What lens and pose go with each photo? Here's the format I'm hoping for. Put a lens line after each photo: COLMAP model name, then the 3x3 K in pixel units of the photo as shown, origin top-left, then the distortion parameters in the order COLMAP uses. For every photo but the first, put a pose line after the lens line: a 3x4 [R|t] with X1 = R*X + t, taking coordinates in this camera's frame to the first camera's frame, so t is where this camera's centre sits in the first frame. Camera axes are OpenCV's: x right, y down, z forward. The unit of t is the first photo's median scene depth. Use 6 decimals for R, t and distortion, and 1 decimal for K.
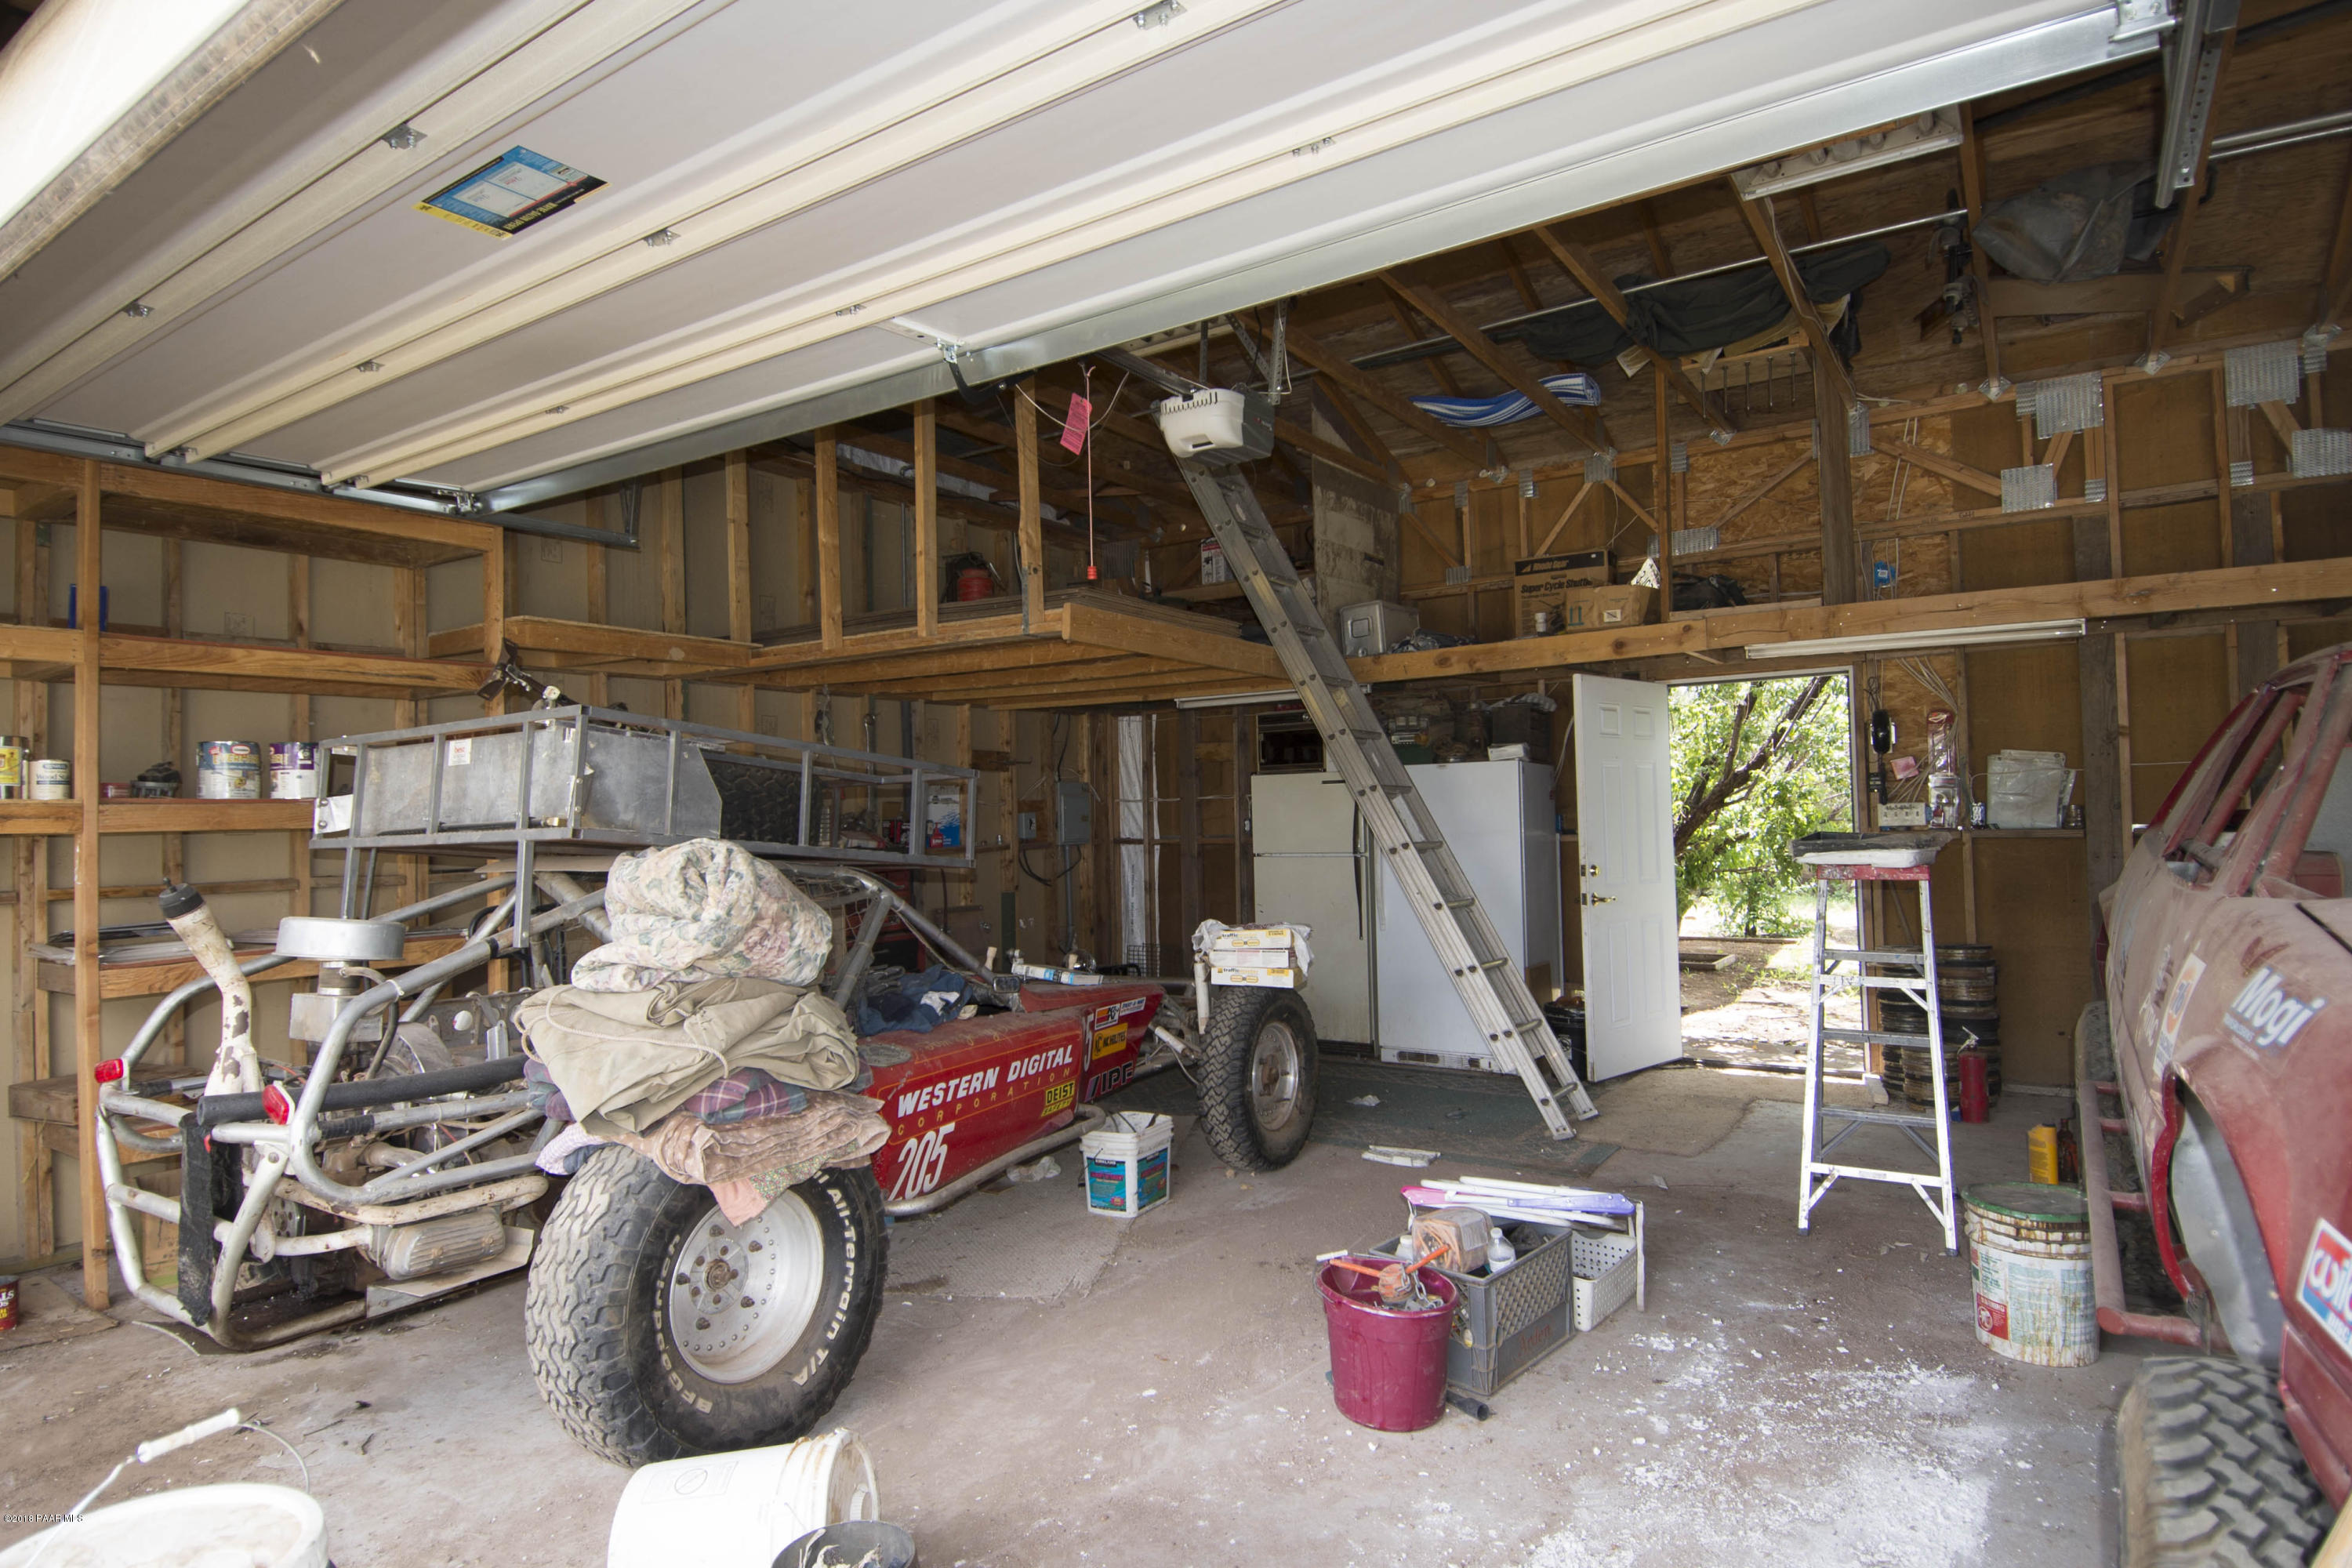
lens RADIAL K [[1259.6, 0, 1176.0], [0, 1259.6, 784.0], [0, 0, 1]] dist [0.050817, -0.000281]
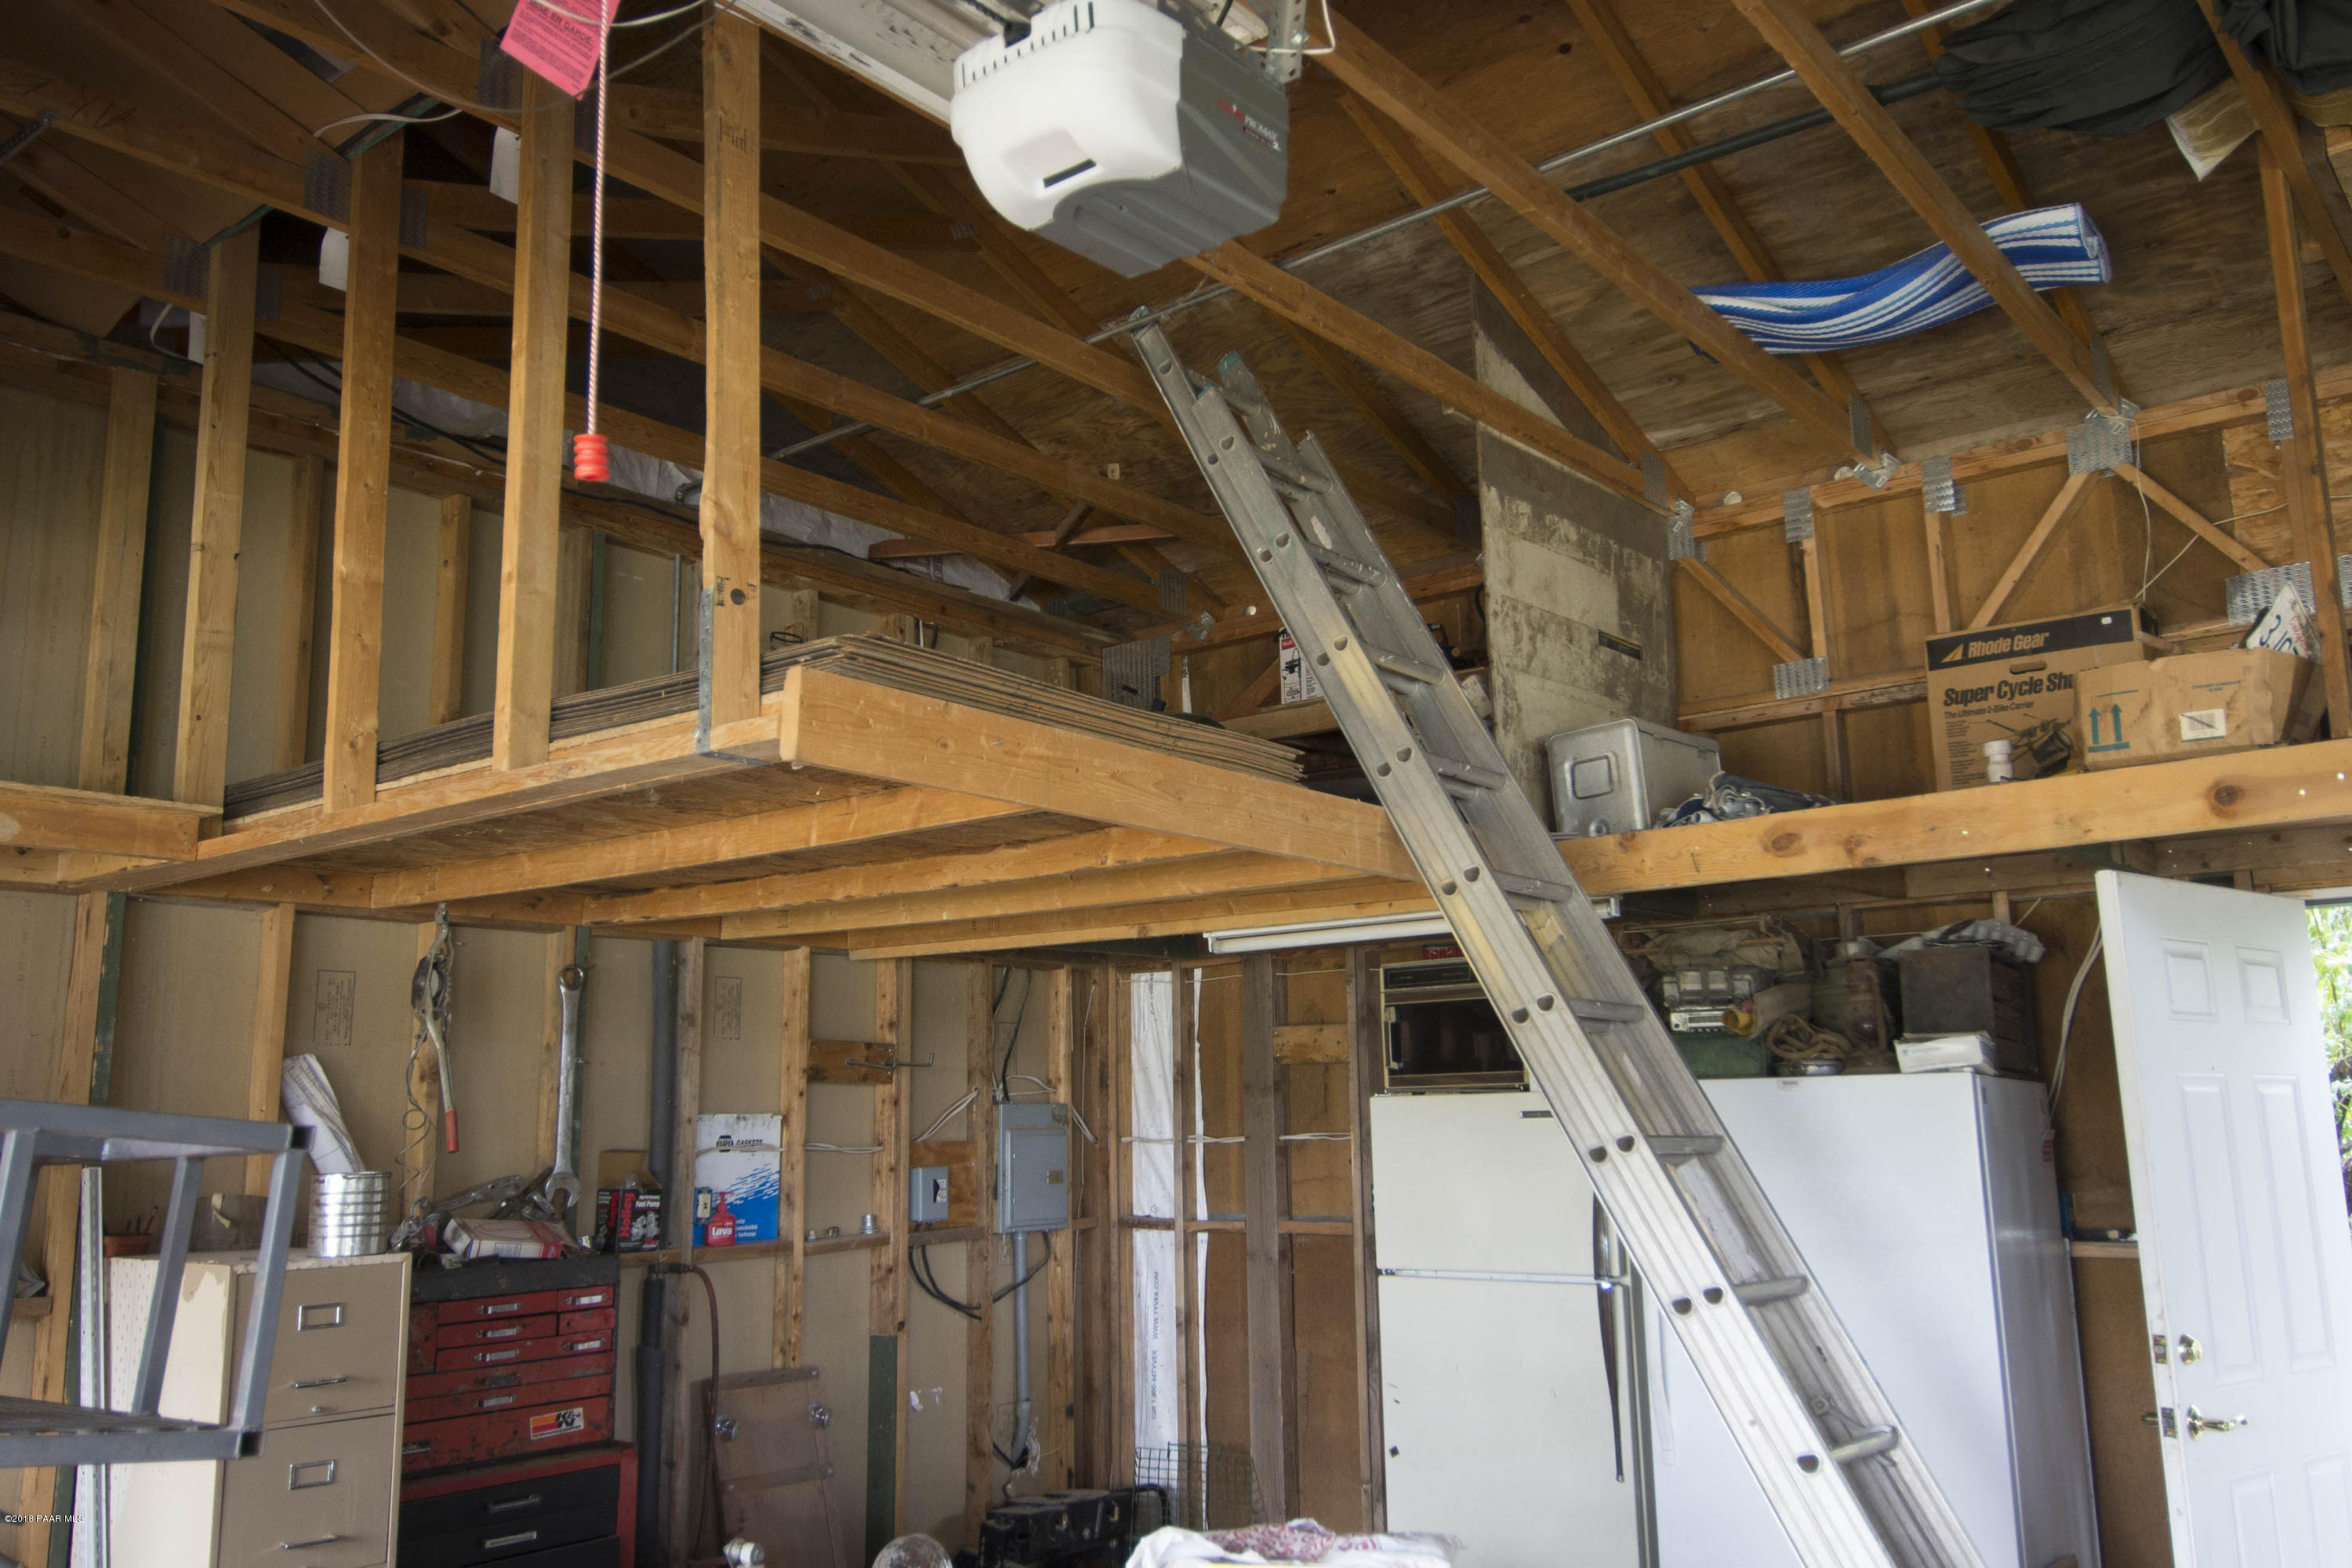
lens RADIAL K [[1868.8, 0, 1176.0], [0, 1868.8, 784.0], [0, 0, 1]] dist [0.064939, -0.078310]
pose [[0.995740, -0.009870, -0.091676, 0.056584], [-0.004704, 0.987523, -0.157406, -0.012544], [0.092086, 0.157167, 0.983269, 0.306777]]
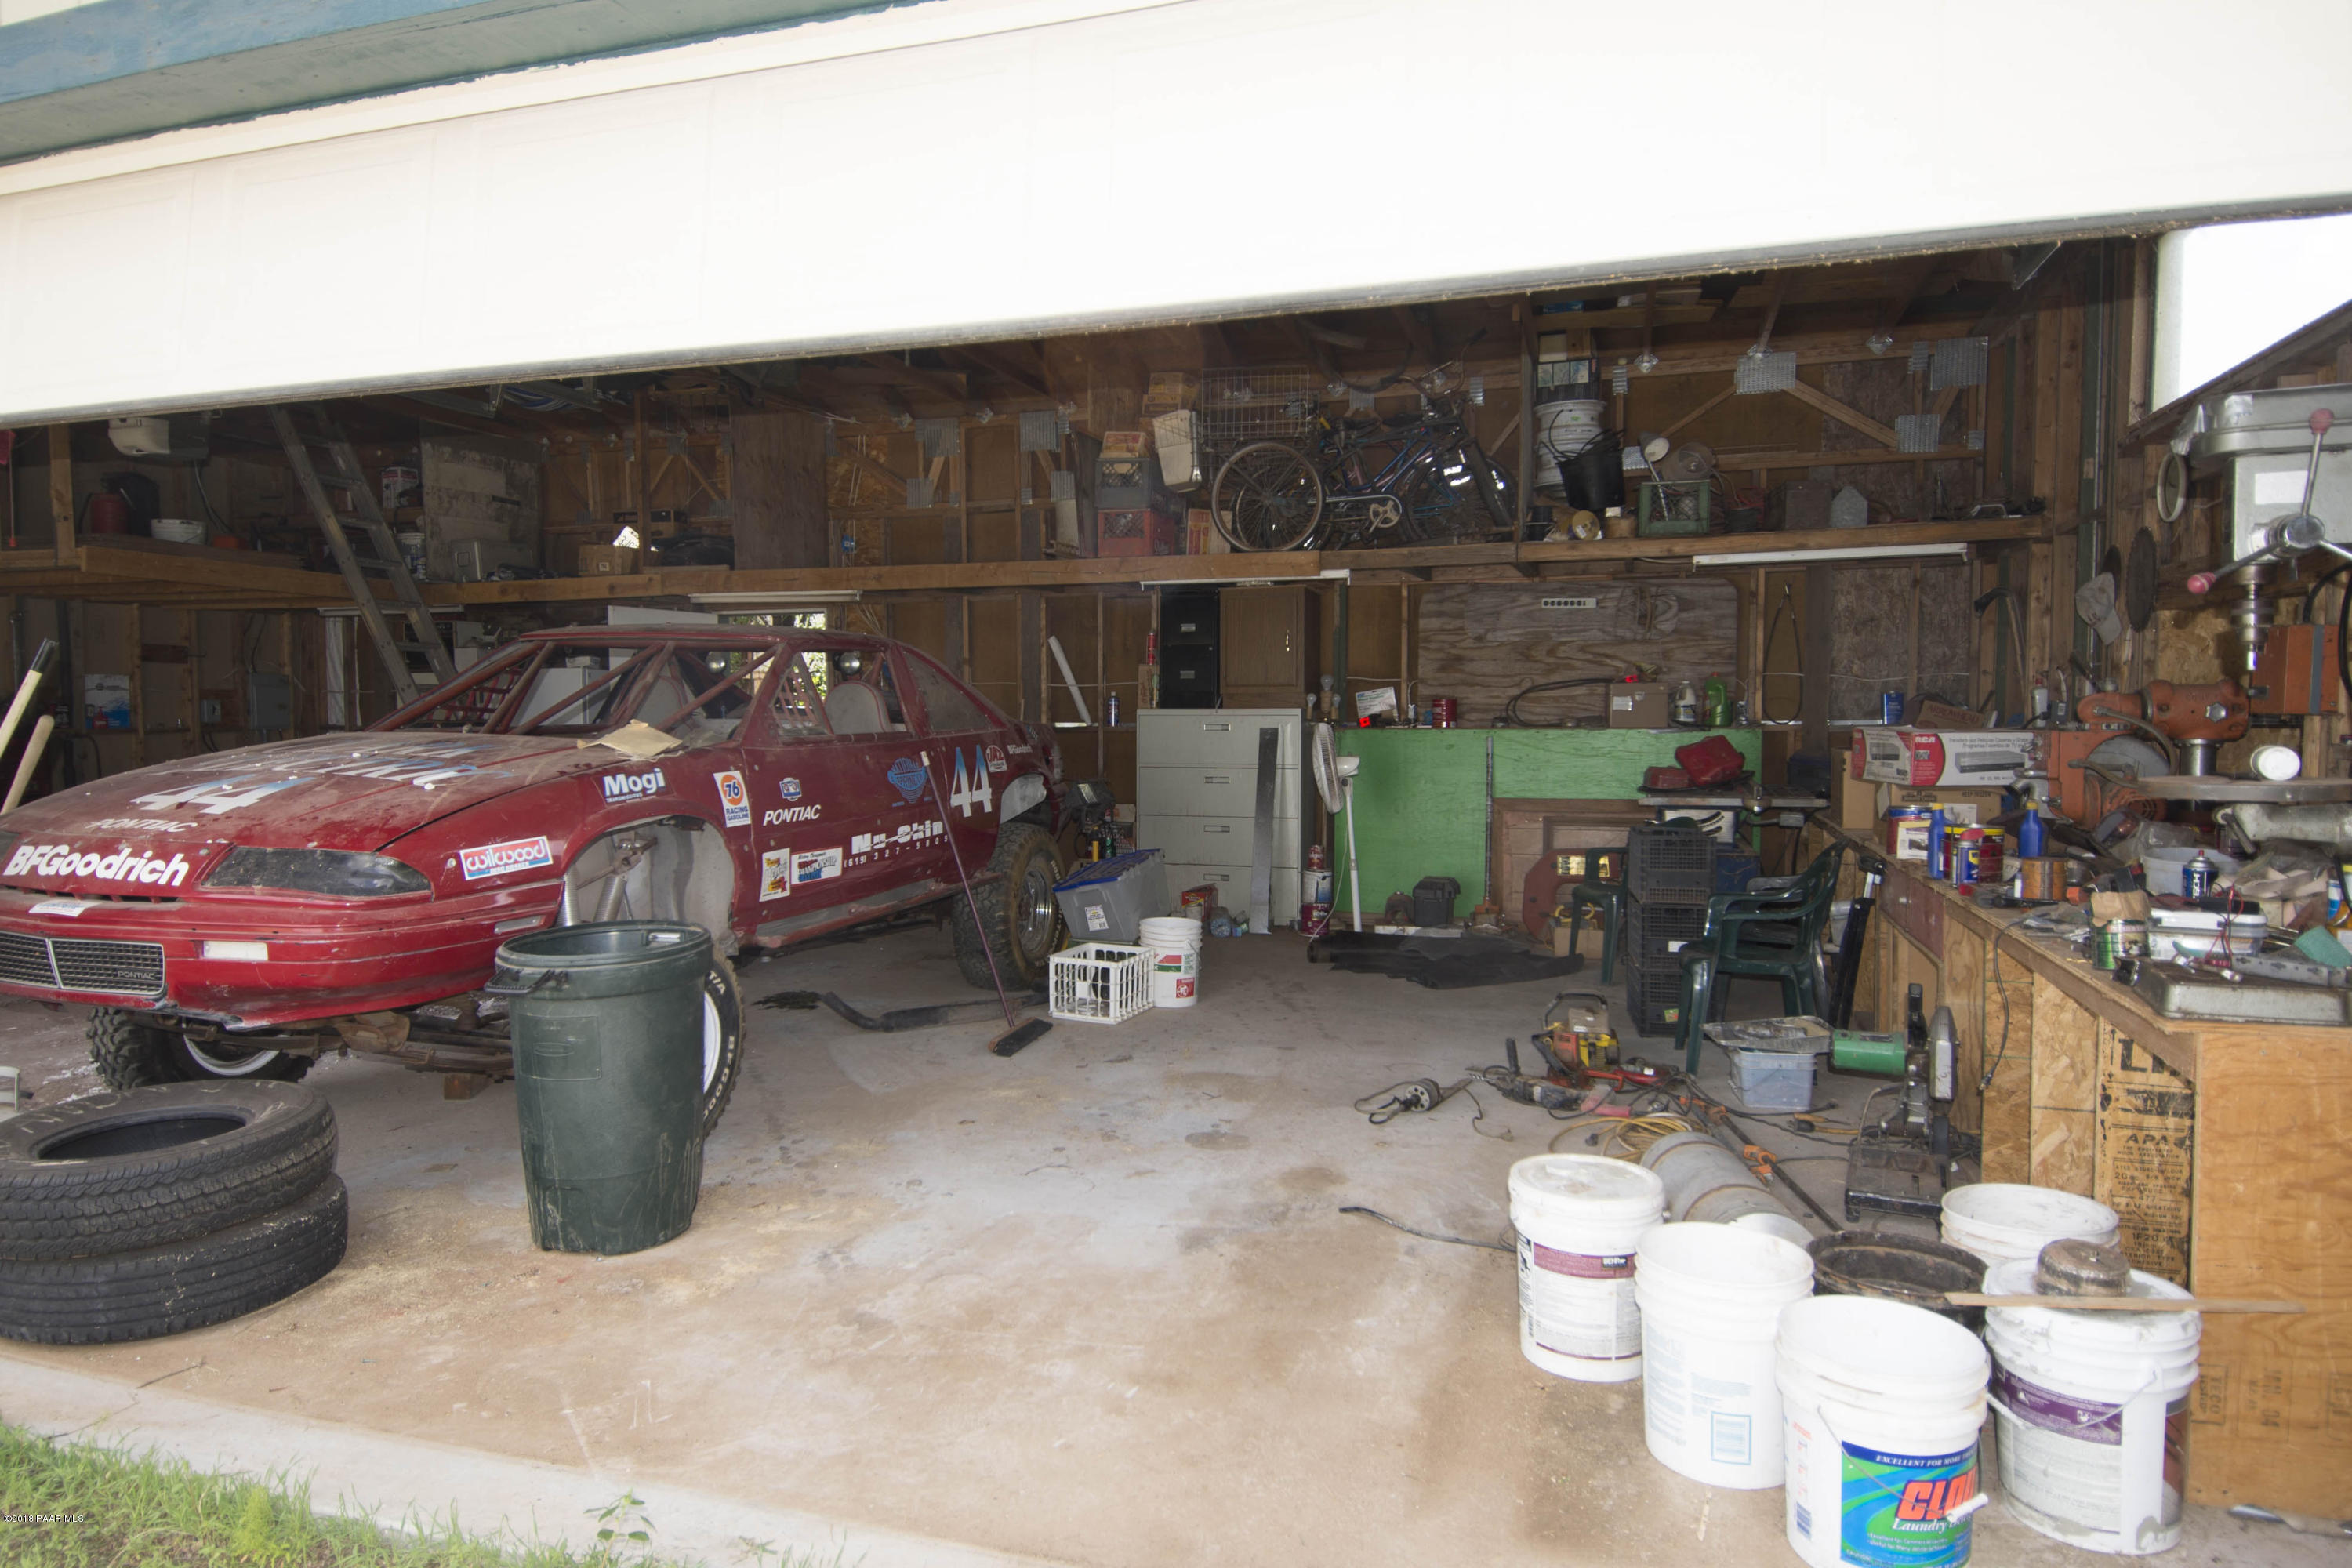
lens RADIAL K [[1398.1, 0, 1176.0], [0, 1398.1, 784.0], [0, 0, 1]] dist [-0.003983, -0.002713]
pose [[0.956500, 0.005214, 0.291685, 0.414323], [-0.026492, 0.997262, 0.069045, -0.014123], [-0.290526, -0.073769, 0.954019, -0.550434]]
